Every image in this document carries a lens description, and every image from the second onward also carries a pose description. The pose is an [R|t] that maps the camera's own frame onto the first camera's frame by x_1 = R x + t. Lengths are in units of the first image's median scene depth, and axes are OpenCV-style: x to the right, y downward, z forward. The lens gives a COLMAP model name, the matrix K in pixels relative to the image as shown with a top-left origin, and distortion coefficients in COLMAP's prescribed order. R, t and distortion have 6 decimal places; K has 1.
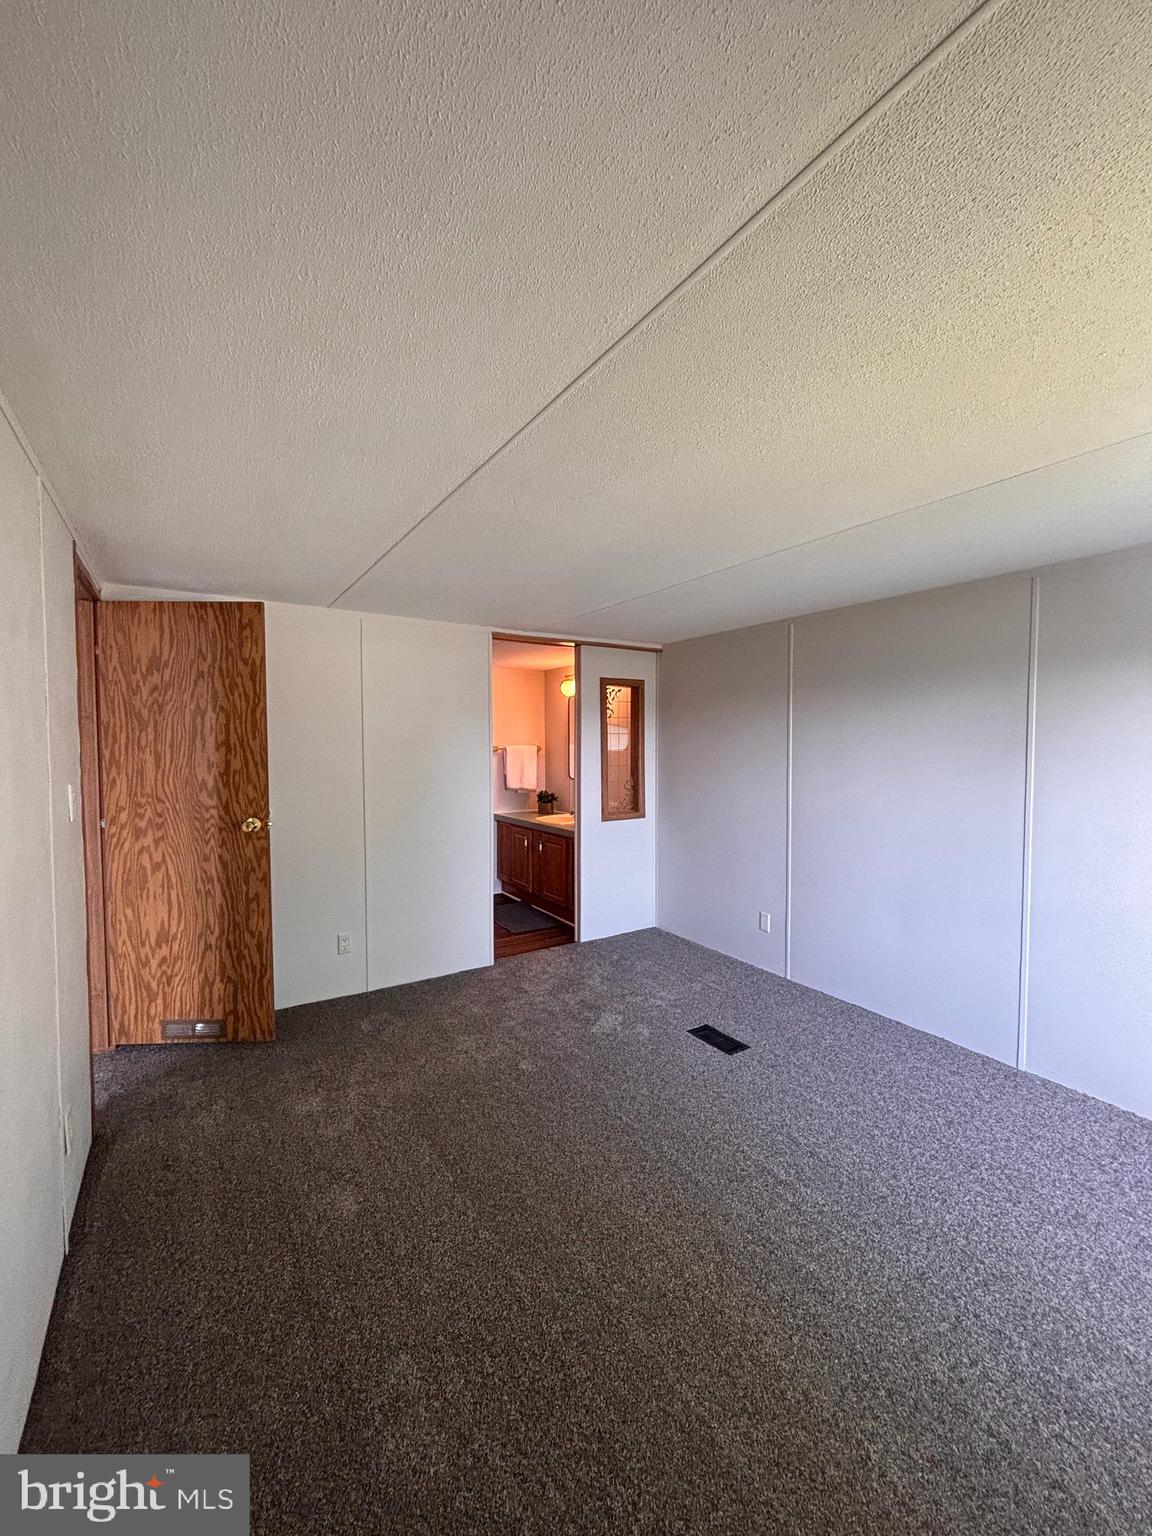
lens RADIAL K [[623.6, 0, 583.3], [0, 623.6, 769.6], [0, 0, 1]] dist [-0.016801, -0.001505]
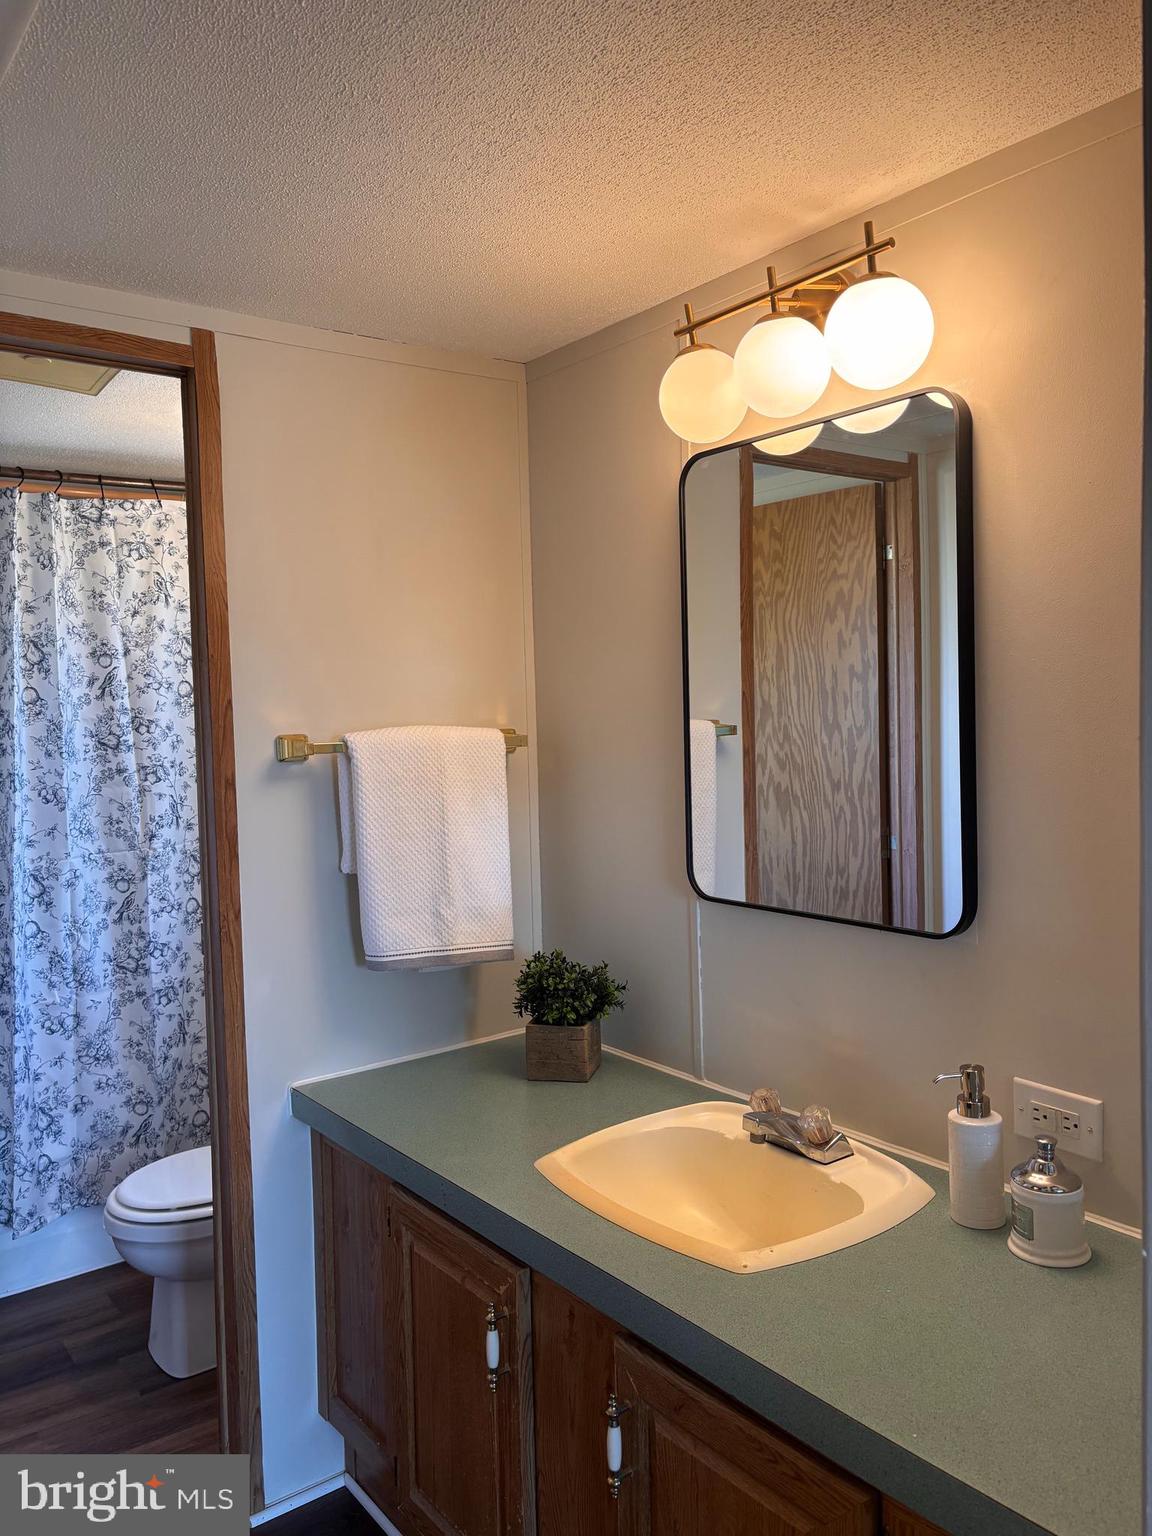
lens RADIAL K [[1155.4, 0, 592.6], [0, 1155.4, 748.5], [0, 0, 1]] dist [-0.019523, -0.001873]
pose [[0.995787, -0.027867, 0.087362, -0.101812], [0.028454, 0.999580, -0.005484, -0.036489], [-0.087173, 0.007946, 0.996162, 0.808915]]
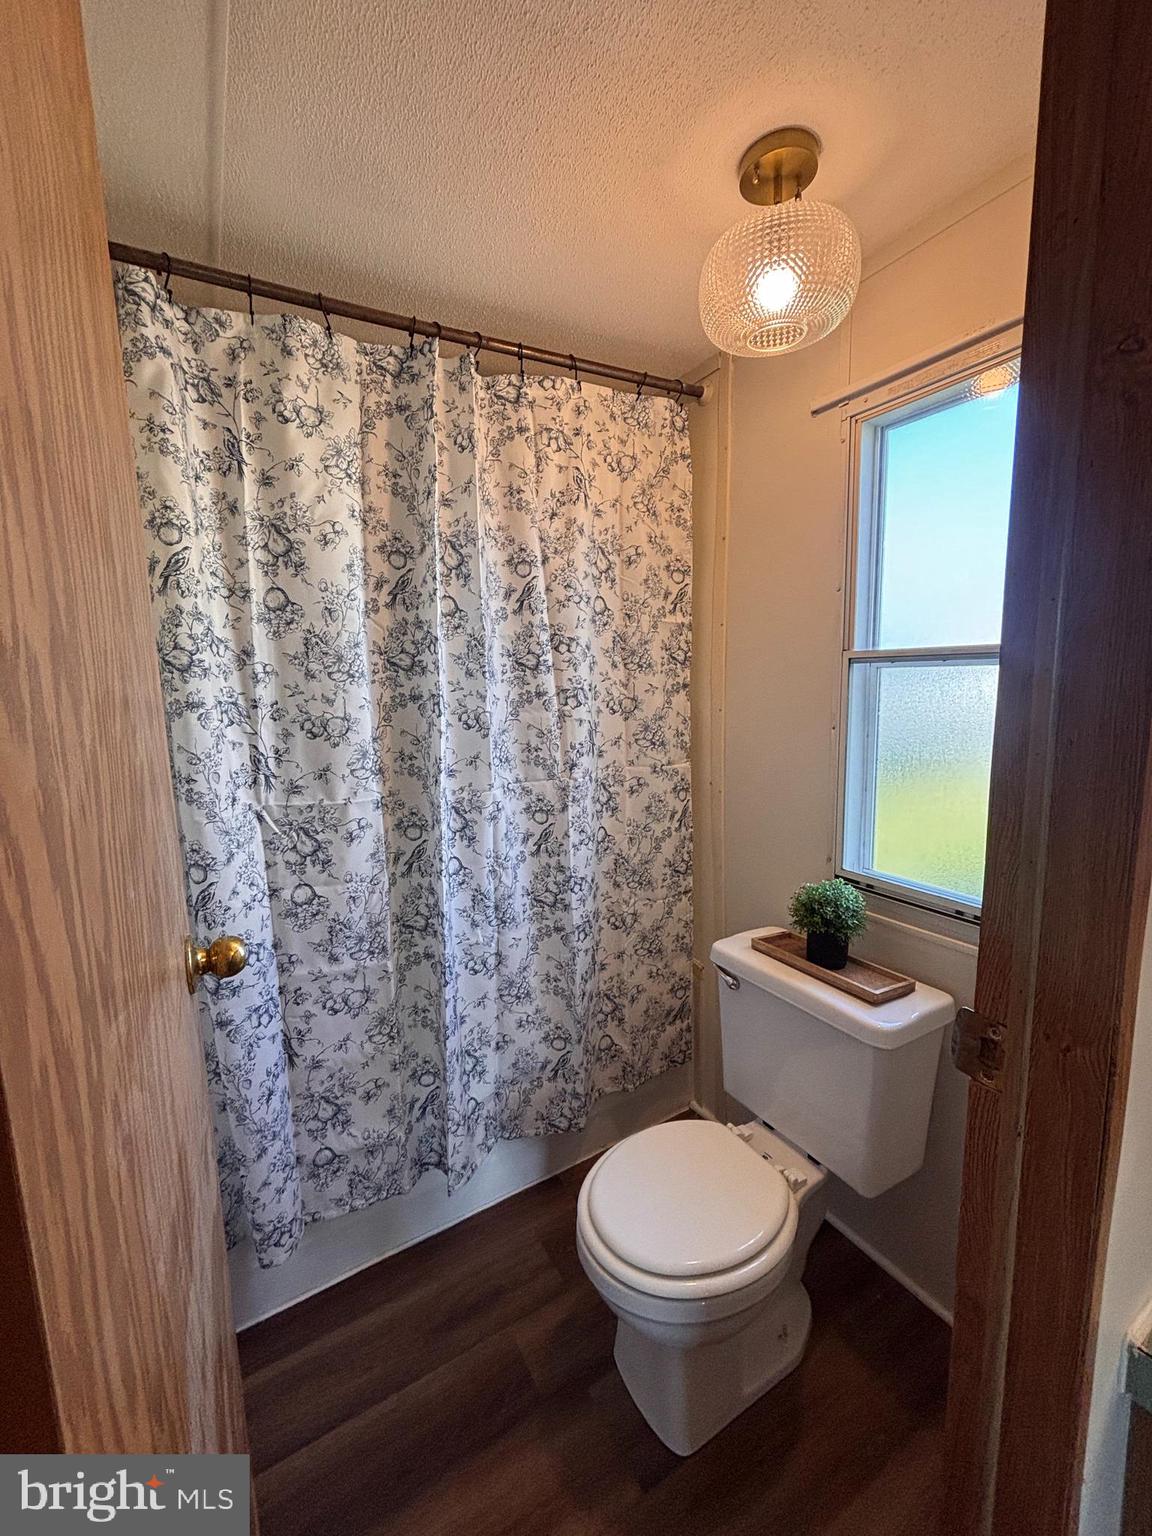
lens RADIAL K [[623.6, 0, 572.3], [0, 623.6, 766.2], [0, 0, 1]] dist [-0.016801, -0.001505]
pose [[0.999258, -0.021225, -0.032152, -0.284048], [0.024429, 0.994401, 0.102810, -0.030490], [0.029790, -0.103519, 0.994181, 1.157448]]
